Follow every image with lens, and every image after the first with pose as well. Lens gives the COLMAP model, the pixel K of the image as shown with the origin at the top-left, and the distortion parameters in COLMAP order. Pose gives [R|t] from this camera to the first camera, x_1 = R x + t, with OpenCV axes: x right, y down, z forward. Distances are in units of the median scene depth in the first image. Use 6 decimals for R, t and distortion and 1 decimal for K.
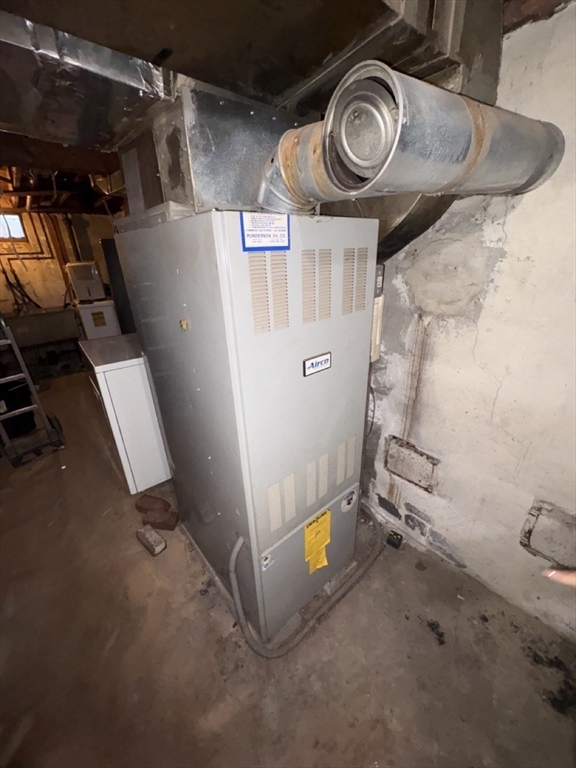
lens RADIAL K [[307.9, 0, 286.1], [0, 307.9, 380.2], [0, 0, 1]] dist [0.004743, -0.000645]
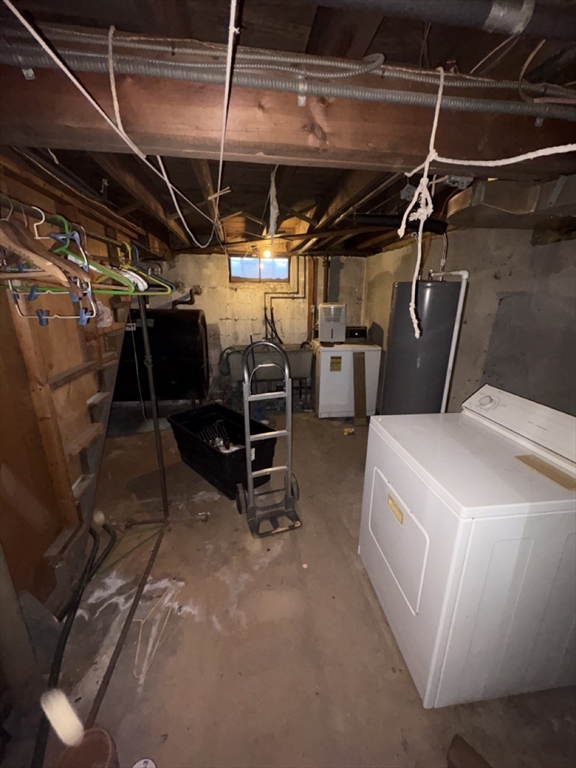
lens RADIAL K [[307.9, 0, 289.0], [0, 307.9, 384.9], [0, 0, 1]] dist [0.004743, -0.000645]
pose [[0.851712, 0.181637, -0.491523, -0.254489], [-0.231406, 0.971959, -0.041804, -0.063909], [0.470147, 0.149346, 0.869861, 0.136906]]
